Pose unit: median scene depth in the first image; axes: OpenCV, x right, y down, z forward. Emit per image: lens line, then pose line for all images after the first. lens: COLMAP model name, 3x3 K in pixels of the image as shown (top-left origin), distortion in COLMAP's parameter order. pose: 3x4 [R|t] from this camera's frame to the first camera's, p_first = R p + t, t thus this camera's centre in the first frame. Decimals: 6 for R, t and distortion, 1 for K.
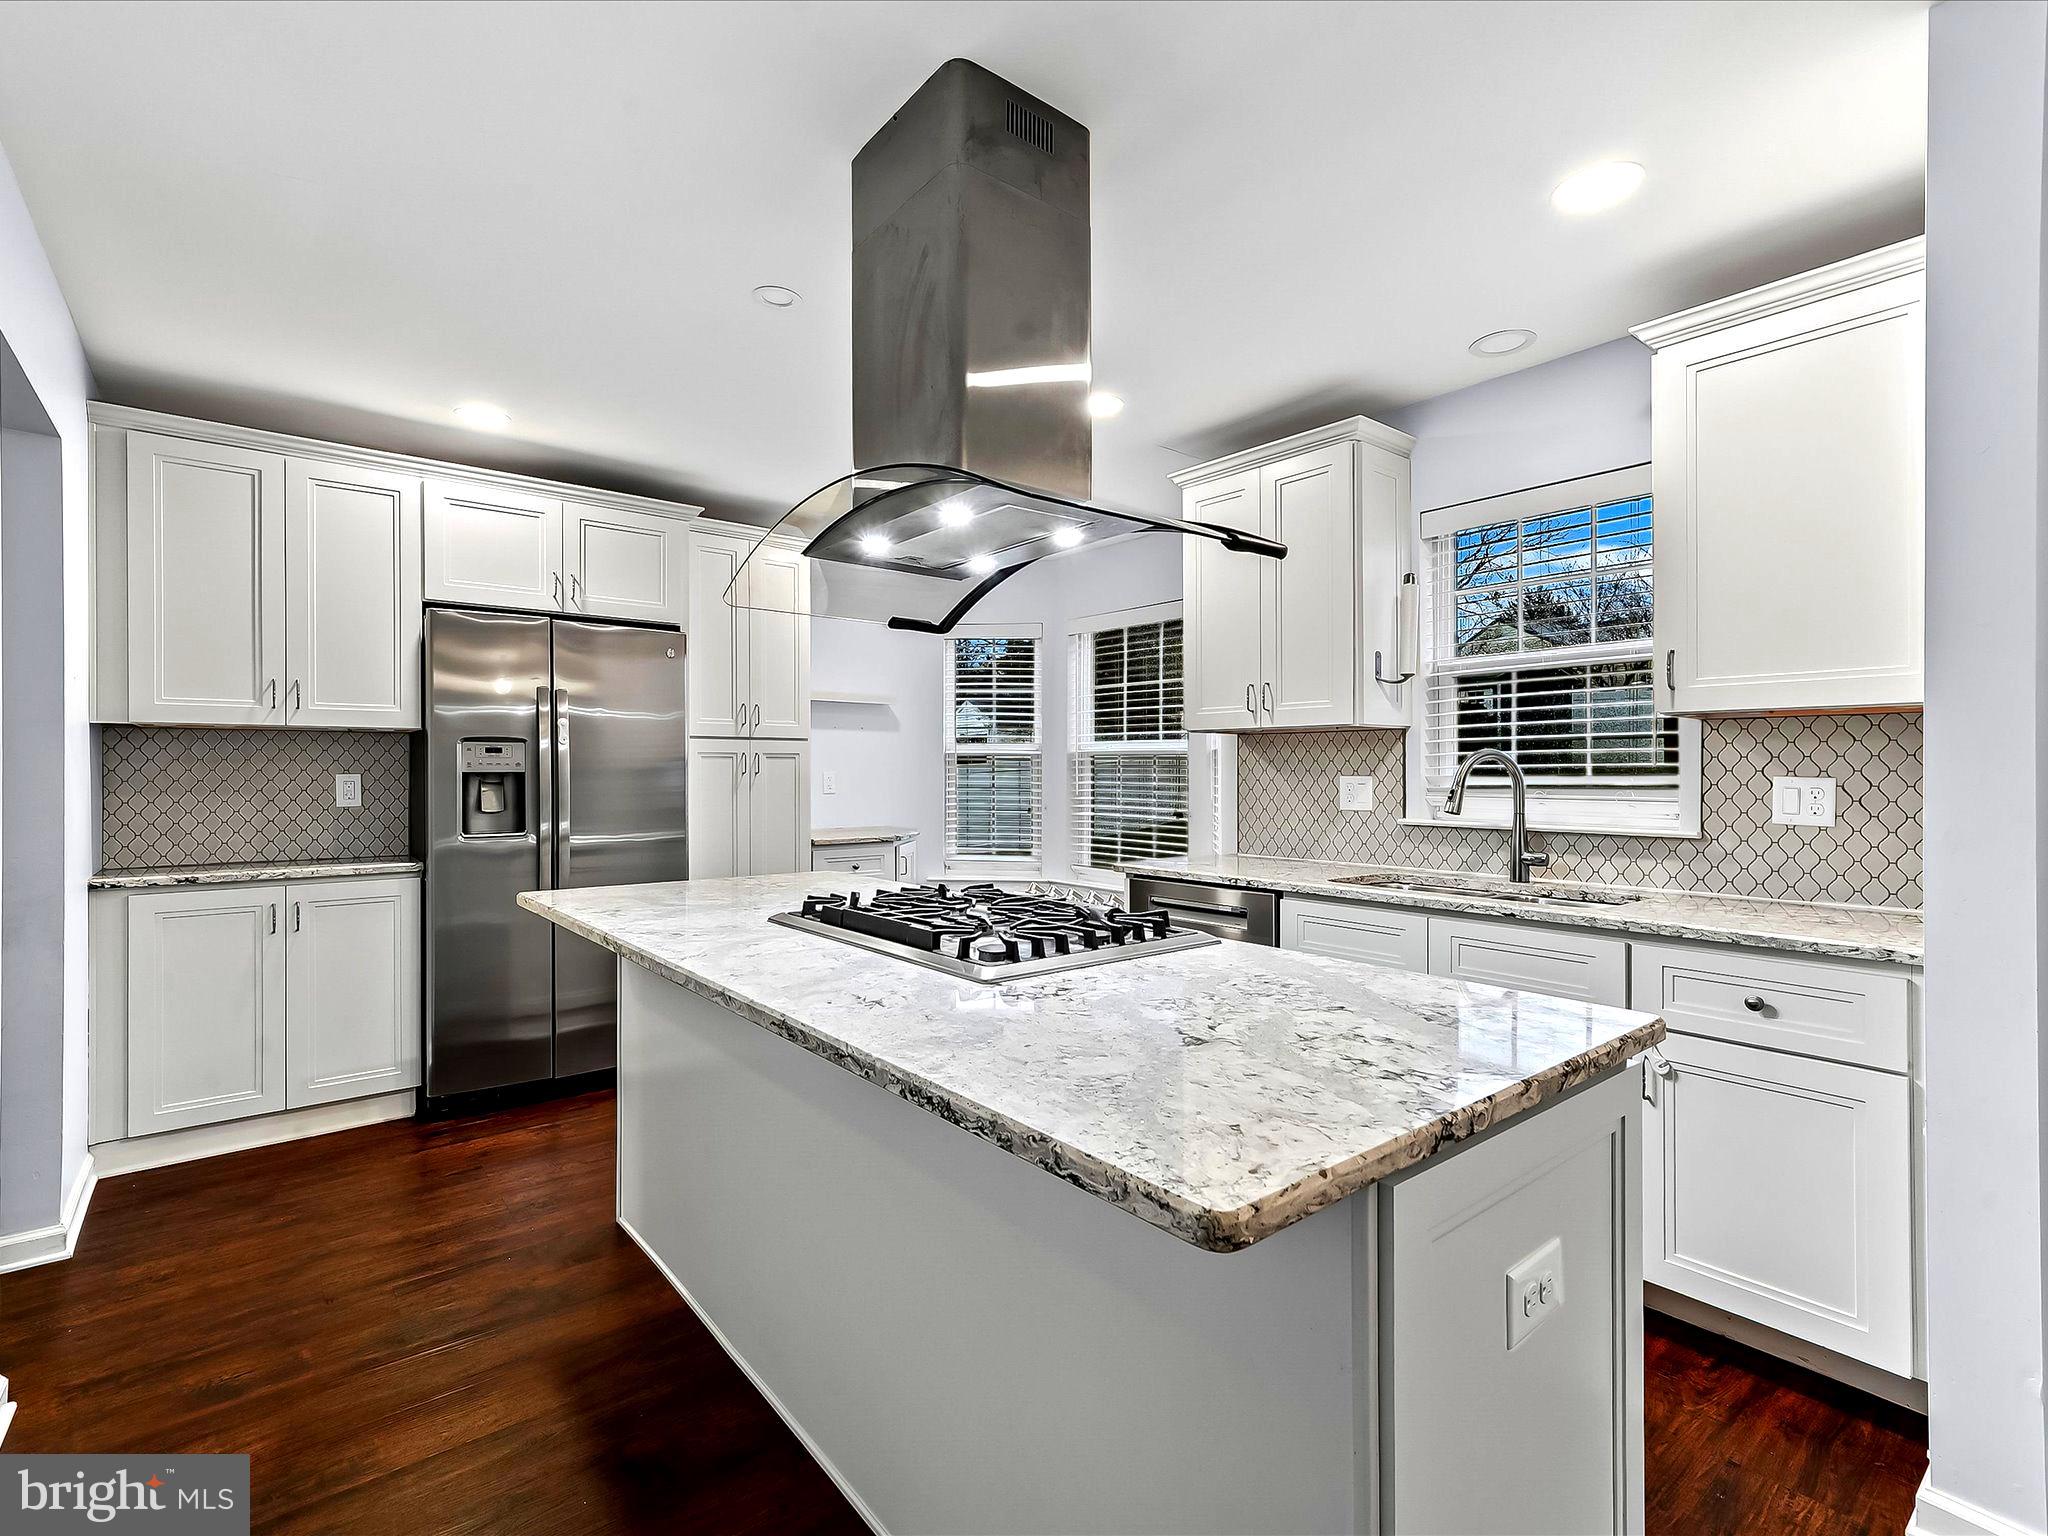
lens RADIAL K [[957.3, 0, 999.5], [0, 957.3, 759.9], [0, 0, 1]] dist [0.001912, 0.000511]
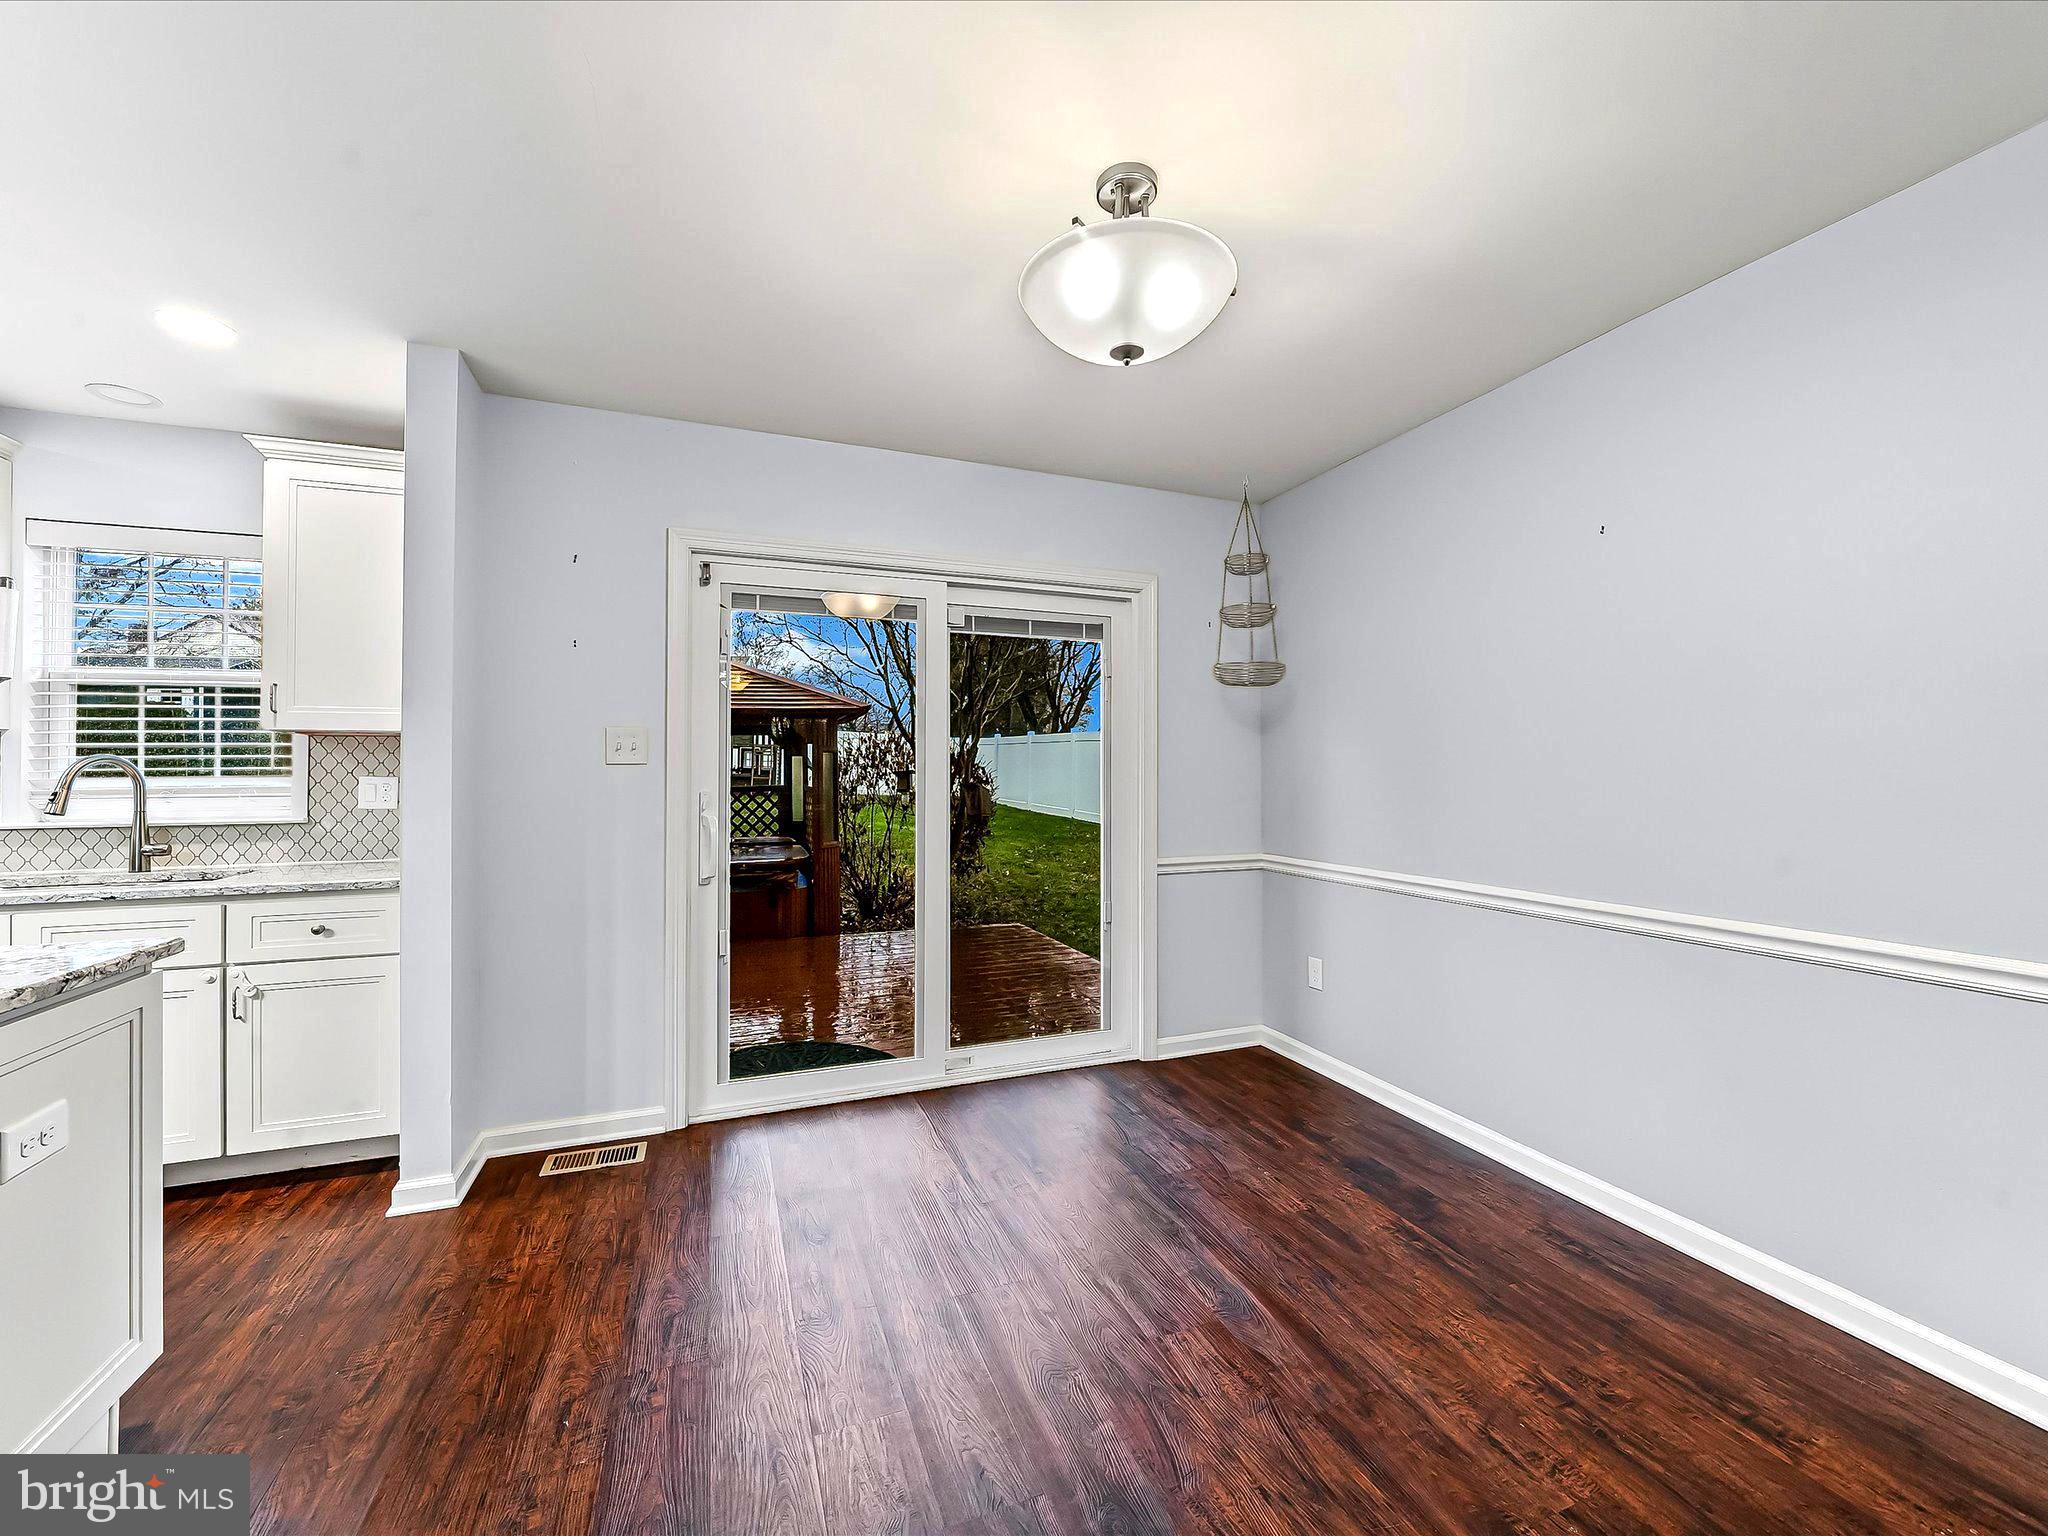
lens RADIAL K [[813.4, 0, 1024.0], [0, 813.4, 768.0], [0, 0, 1]] dist [-0.008622, -0.000703]
pose [[0.303239, 0.001755, 0.952913, -0.047141], [-0.003143, 0.999995, -0.000842, 0.002169], [-0.952909, -0.002740, 0.303243, -0.289089]]
